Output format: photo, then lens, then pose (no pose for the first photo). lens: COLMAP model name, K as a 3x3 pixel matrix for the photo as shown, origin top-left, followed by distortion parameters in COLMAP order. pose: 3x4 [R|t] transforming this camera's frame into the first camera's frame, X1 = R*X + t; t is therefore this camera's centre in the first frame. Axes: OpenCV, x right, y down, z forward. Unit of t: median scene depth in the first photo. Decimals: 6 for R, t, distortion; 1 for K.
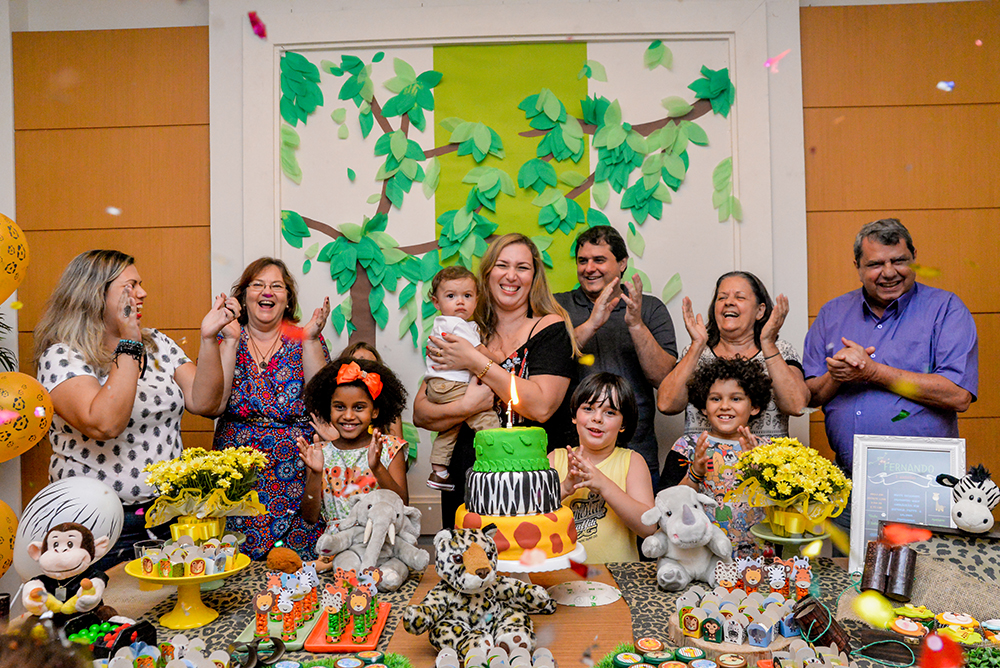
lens RADIAL K [[847.2, 0, 500.0], [0, 847.2, 334.0], [0, 0, 1]] dist [-0.054047, -0.000985]
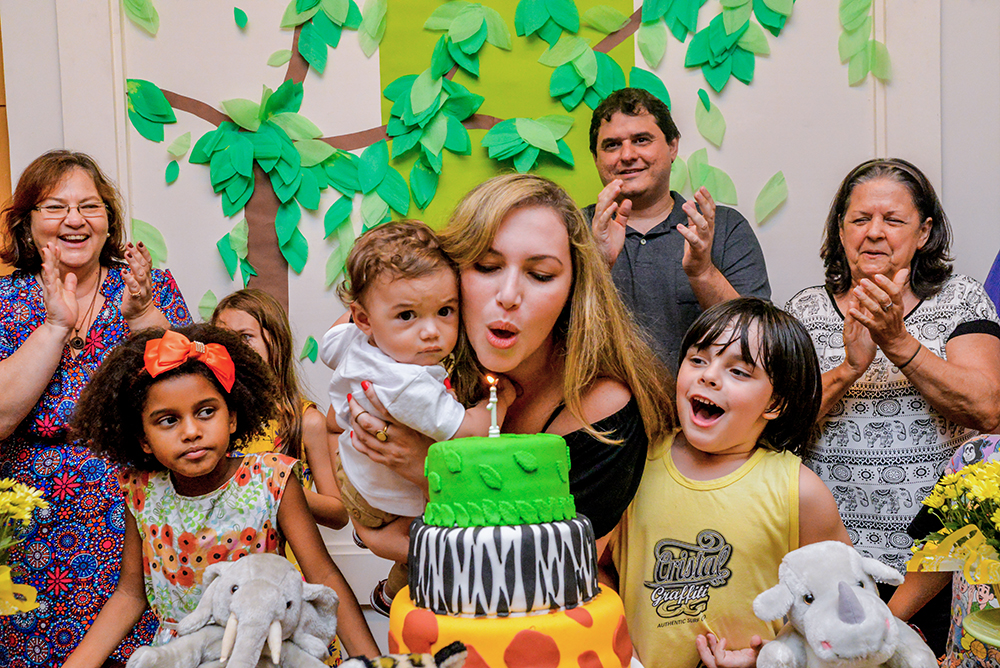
lens RADIAL K [[1066.6, 0, 501.2], [0, 1066.6, 338.4], [0, 0, 1]] dist [0.044613, 0.015686]
pose [[0.999858, -0.015667, -0.006206, 0.012400], [0.015858, 0.999361, 0.032024, 0.019665], [0.005700, -0.032117, 0.999468, 0.224395]]
